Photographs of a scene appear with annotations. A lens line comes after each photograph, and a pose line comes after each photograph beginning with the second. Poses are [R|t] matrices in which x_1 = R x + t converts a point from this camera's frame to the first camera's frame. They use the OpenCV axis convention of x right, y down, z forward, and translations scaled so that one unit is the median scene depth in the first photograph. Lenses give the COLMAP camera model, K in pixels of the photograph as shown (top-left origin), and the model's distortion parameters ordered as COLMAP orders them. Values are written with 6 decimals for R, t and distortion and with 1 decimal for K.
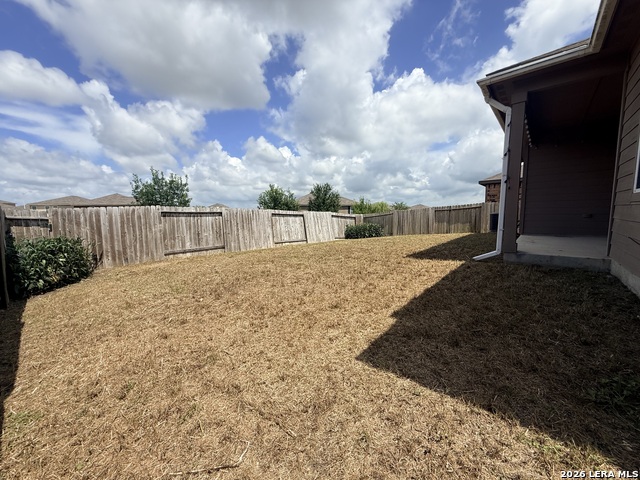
lens RADIAL K [[255.0, 0, 320.2], [0, 255.0, 239.1], [0, 0, 1]] dist [-0.001261, 0.000332]
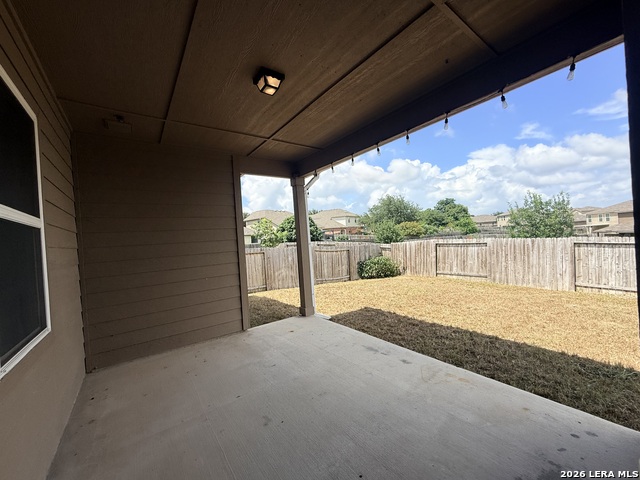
lens RADIAL K [[255.0, 0, 319.8], [0, 255.0, 241.0], [0, 0, 1]] dist [-0.001261, 0.000332]
pose [[-0.254300, -0.030352, -0.966649, 0.820057], [-0.097956, 0.995176, -0.005478, -0.042171], [0.962152, 0.093296, -0.256046, 0.641535]]
